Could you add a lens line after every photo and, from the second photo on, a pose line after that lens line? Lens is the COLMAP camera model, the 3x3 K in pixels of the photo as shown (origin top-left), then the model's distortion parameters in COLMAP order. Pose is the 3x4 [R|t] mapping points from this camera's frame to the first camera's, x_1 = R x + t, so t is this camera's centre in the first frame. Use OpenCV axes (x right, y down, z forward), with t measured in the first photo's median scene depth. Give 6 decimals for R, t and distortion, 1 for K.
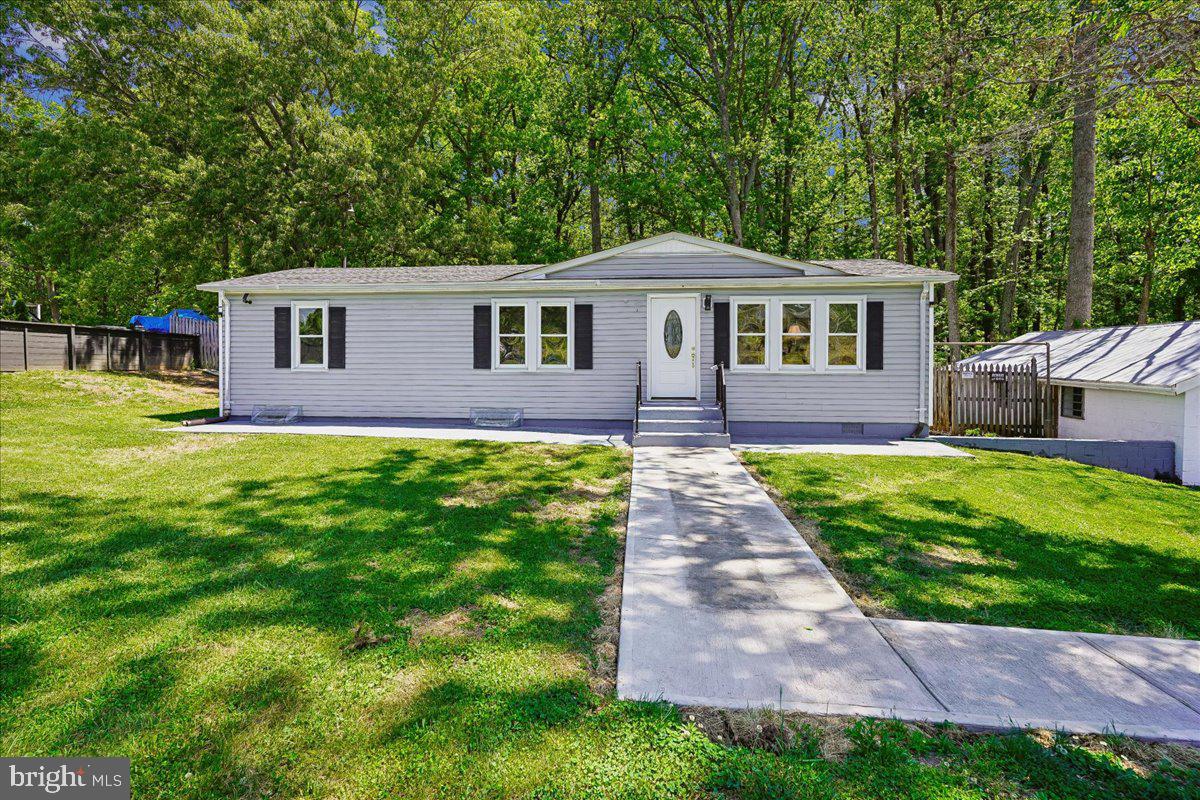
lens RADIAL K [[669.2, 0, 597.9], [0, 669.2, 357.7], [0, 0, 1]] dist [-0.001784, 0.001042]
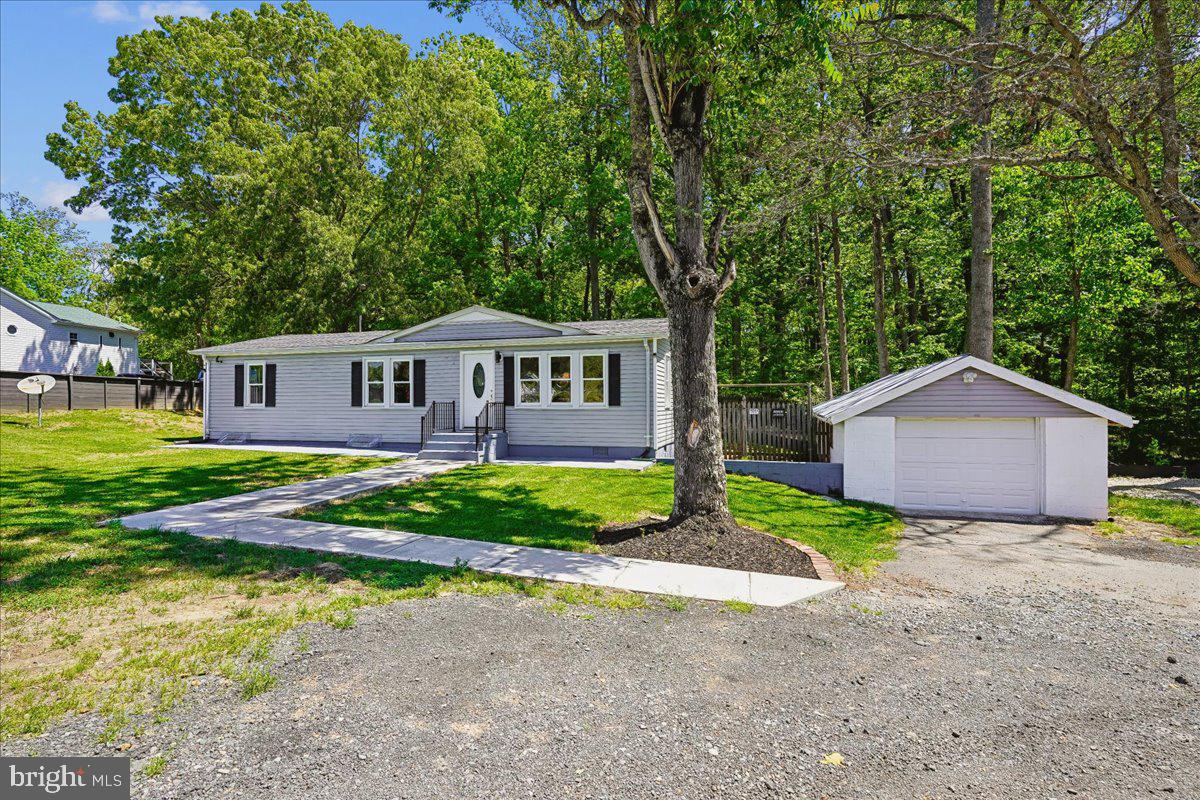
lens RADIAL K [[557.4, 0, 600.6], [0, 557.4, 390.5], [0, 0, 1]] dist [-0.001376, 0.000465]
pose [[0.985532, -0.008835, -0.169258, 0.535314], [0.006909, 0.999905, -0.011965, 0.000651], [0.169347, 0.010622, 0.985499, -0.073355]]
